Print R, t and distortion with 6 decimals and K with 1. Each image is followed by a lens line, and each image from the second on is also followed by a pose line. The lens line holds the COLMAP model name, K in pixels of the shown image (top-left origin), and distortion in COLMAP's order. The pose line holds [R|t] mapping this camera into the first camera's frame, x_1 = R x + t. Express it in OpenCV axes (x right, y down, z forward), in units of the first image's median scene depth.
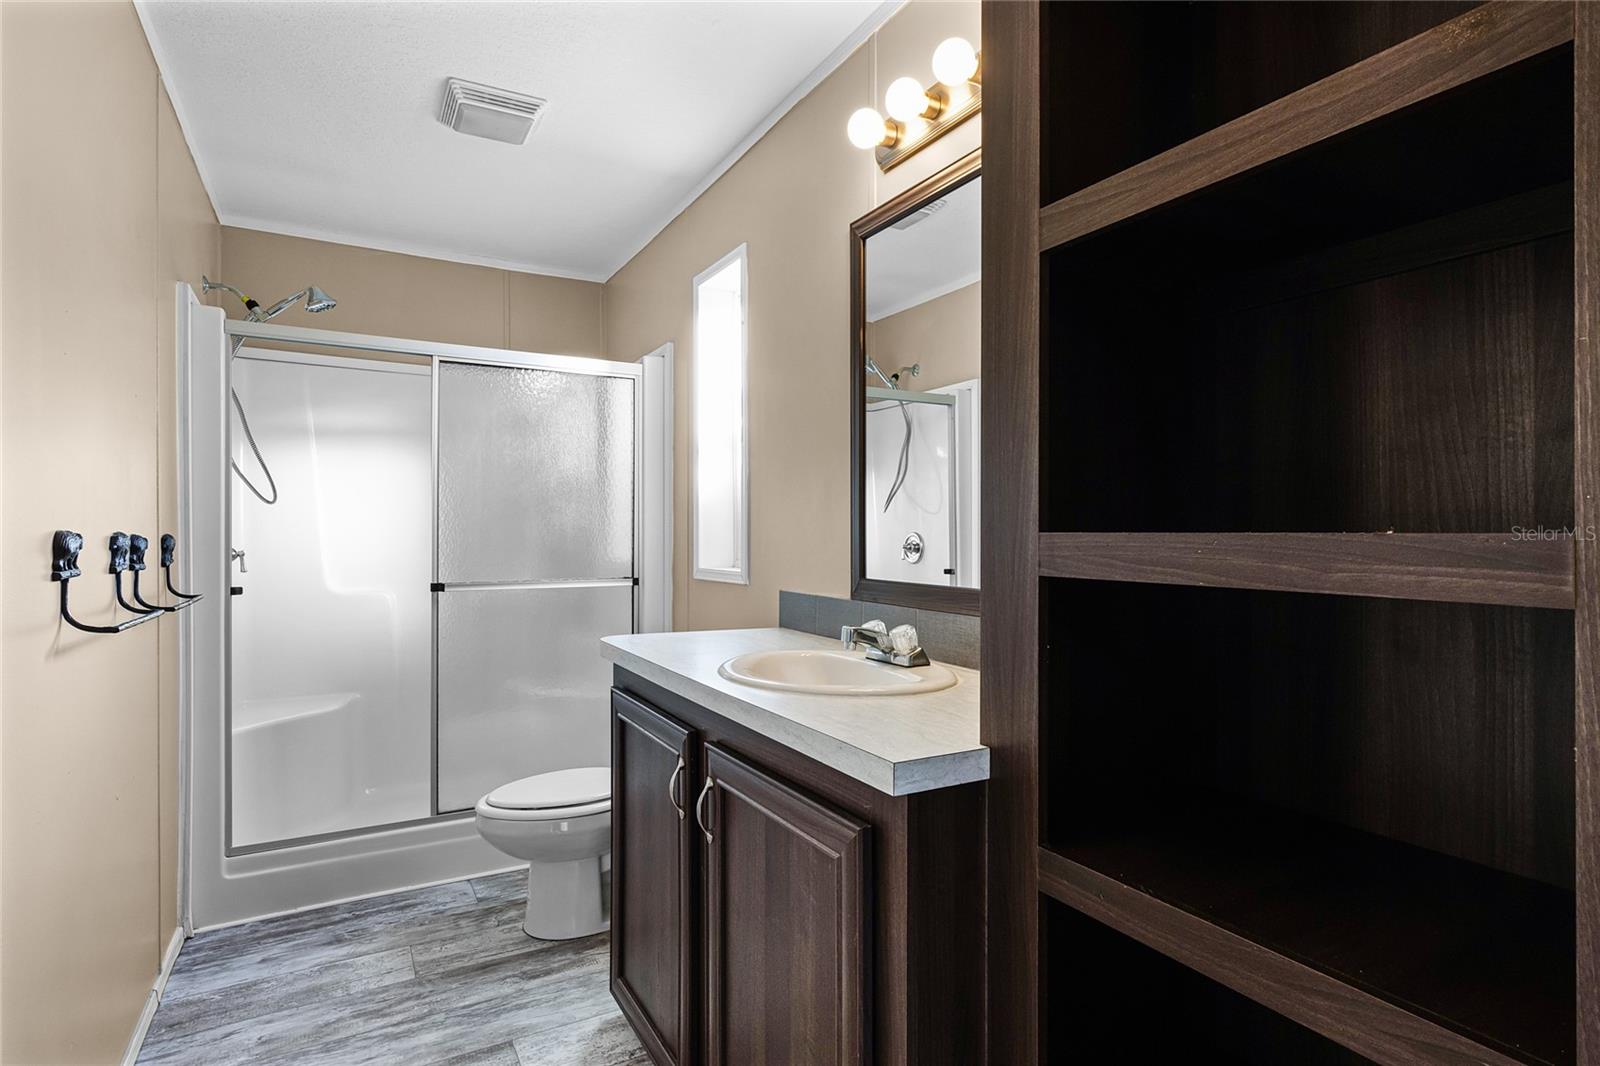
lens RADIAL K [[837.0, 0, 804.2], [0, 837.0, 534.1], [0, 0, 1]] dist [0.002145, 0.000745]
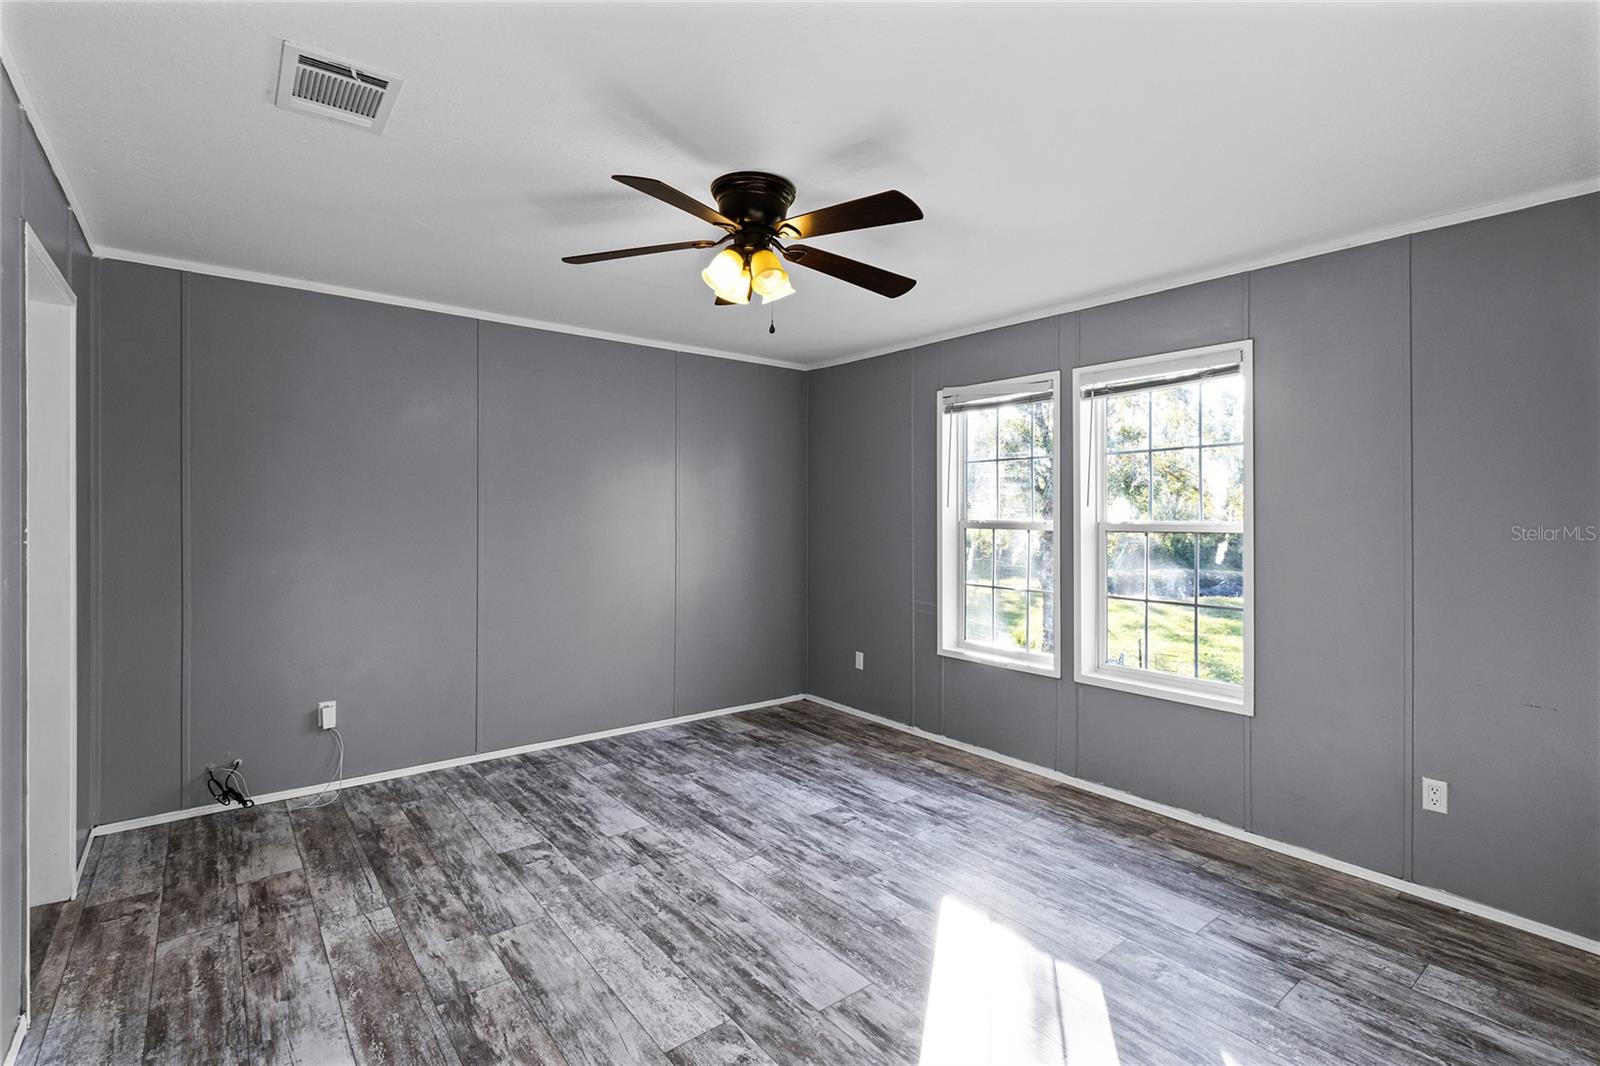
lens RADIAL K [[744.6, 0, 798.6], [0, 744.6, 532.4], [0, 0, 1]] dist [0.007538, -0.000637]
pose [[-0.163285, -0.021374, 0.986347, -1.734384], [-0.006784, 0.999766, 0.020542, -0.070441], [-0.986556, -0.003337, -0.163392, 1.122770]]
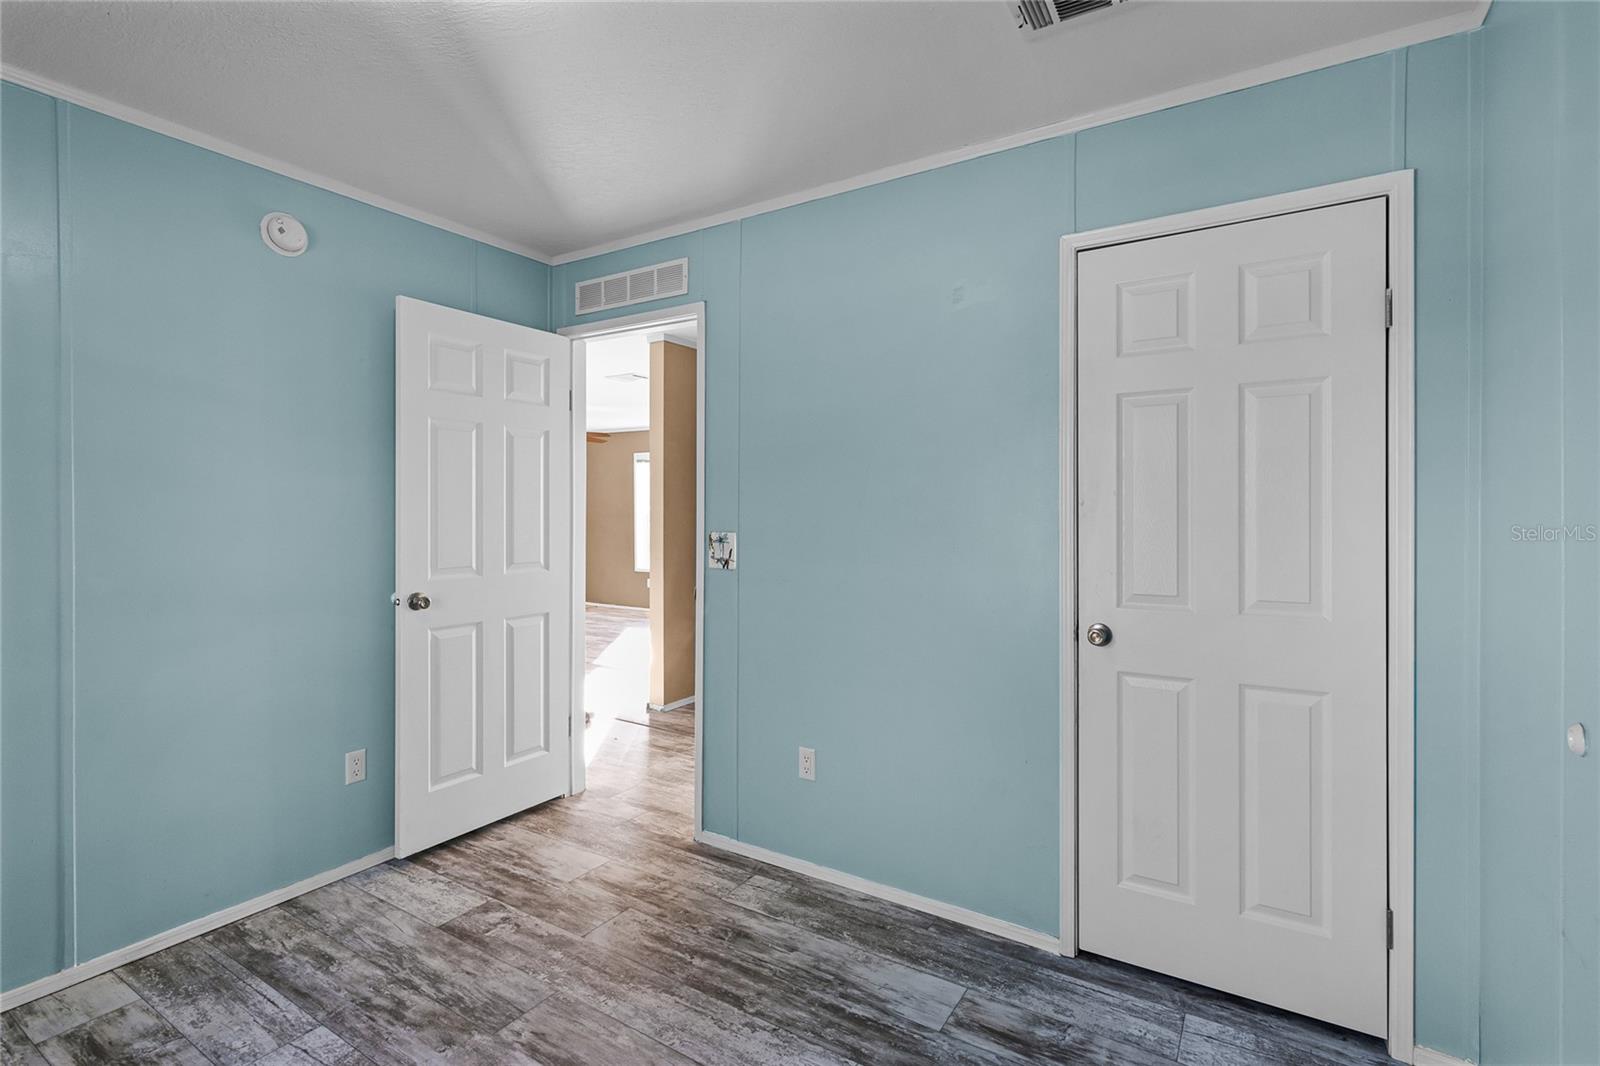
lens RADIAL K [[752.8, 0, 802.5], [0, 752.8, 527.3], [0, 0, 1]] dist [0.003676, 0.000164]
pose [[-0.478476, -0.016994, 0.877936, -1.512251], [-0.002372, 0.999834, 0.018060, -0.045363], [-0.878098, 0.006559, -0.478437, 1.473800]]
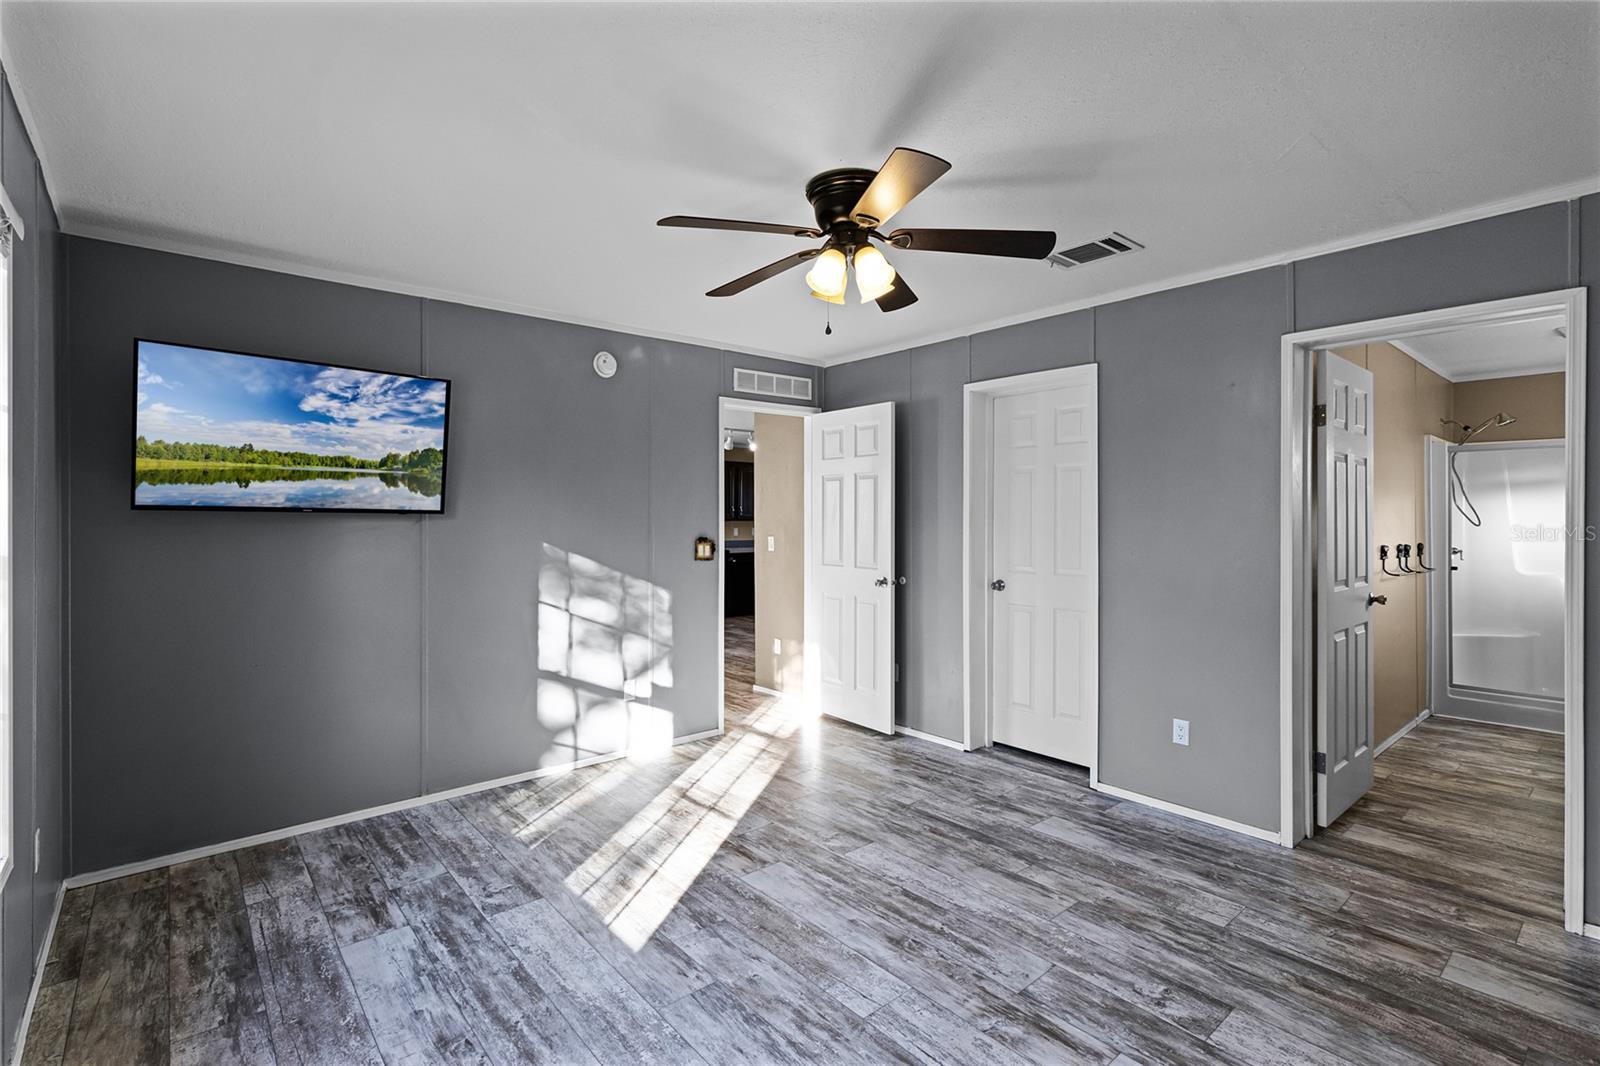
lens RADIAL K [[745.0, 0, 798.0], [0, 745.0, 510.2], [0, 0, 1]] dist [0.003444, 0.000486]
pose [[0.194313, -0.001900, -0.980938, 0.400823], [0.000321, 0.999998, -0.001873, -0.082362], [0.980940, 0.000049, 0.194313, 0.730443]]
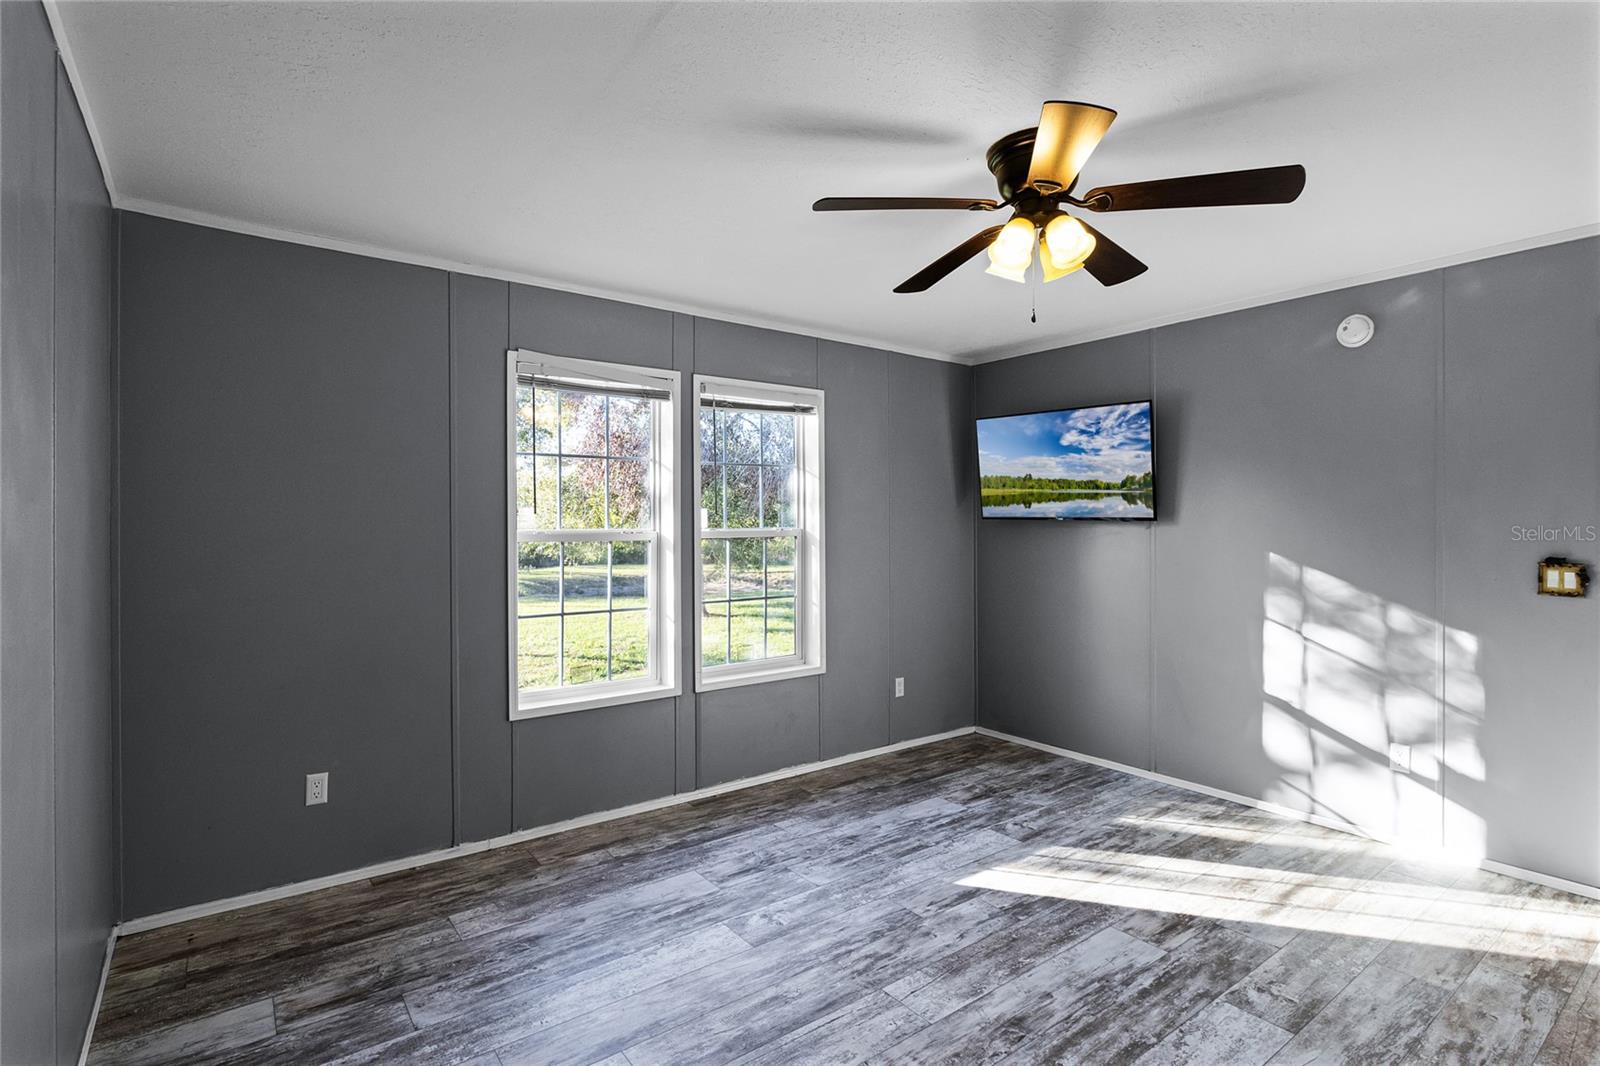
lens RADIAL K [[774.6, 0, 809.7], [0, 774.6, 504.3], [0, 0, 1]] dist [-0.001075, -0.000849]
pose [[-0.989684, -0.000417, -0.143265, -0.220575], [0.003091, 0.999701, -0.024267, -0.076172], [0.143232, -0.024459, -0.989387, 1.958369]]
